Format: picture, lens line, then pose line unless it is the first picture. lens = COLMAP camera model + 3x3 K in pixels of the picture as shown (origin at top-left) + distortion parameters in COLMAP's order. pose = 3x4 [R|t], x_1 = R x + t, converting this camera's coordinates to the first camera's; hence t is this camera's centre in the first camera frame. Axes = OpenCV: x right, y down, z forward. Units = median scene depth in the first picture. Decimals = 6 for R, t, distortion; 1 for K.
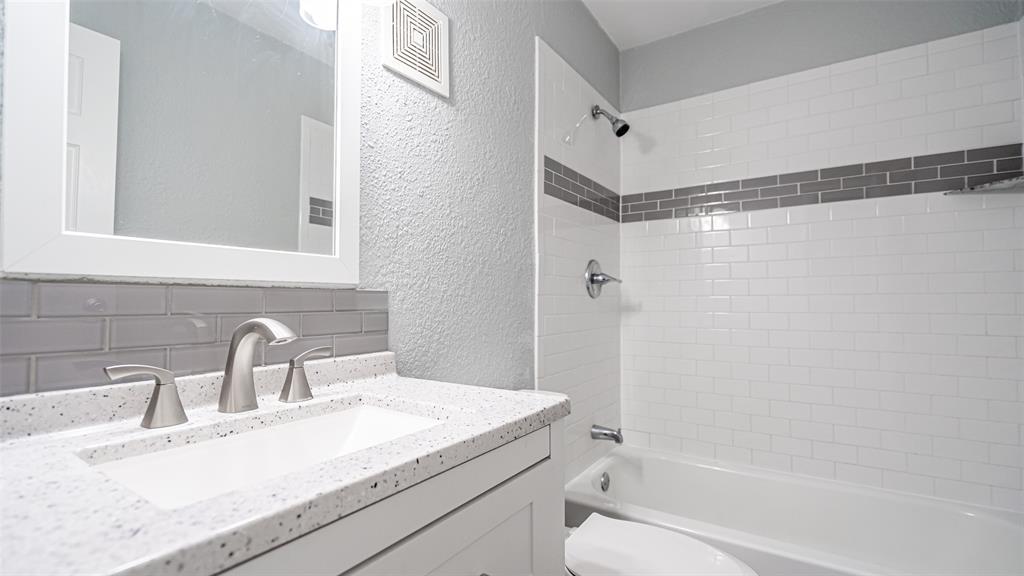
lens RADIAL K [[469.7, 0, 519.0], [0, 469.7, 292.3], [0, 0, 1]] dist [-0.001559, 0.000285]
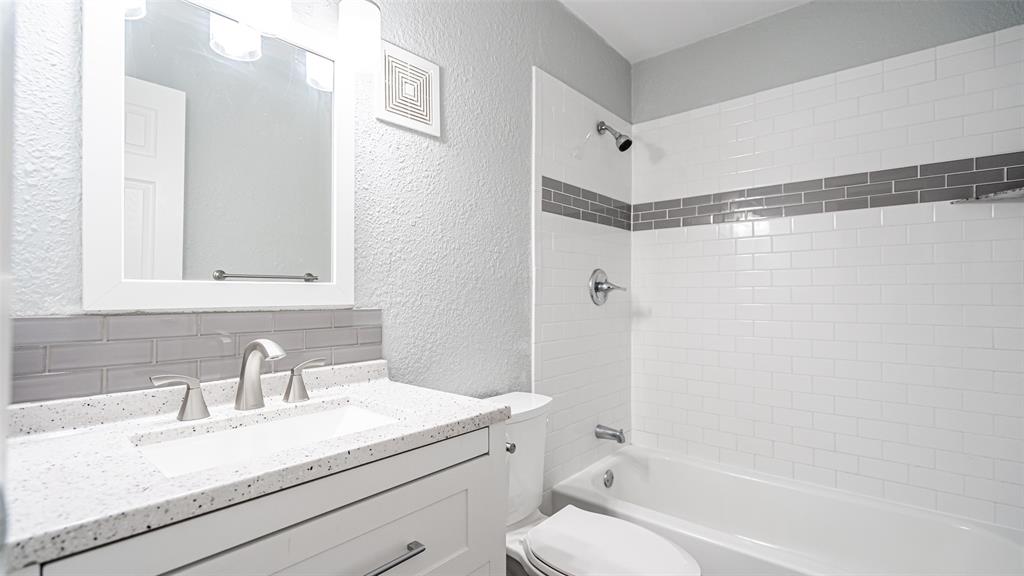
lens RADIAL K [[469.7, 0, 515.2], [0, 469.7, 295.0], [0, 0, 1]] dist [-0.001559, 0.000285]
pose [[0.991957, 0.000365, -0.126573, 0.133372], [0.001910, 0.999839, 0.017856, -0.037915], [0.126559, -0.017954, 0.991797, -0.088328]]
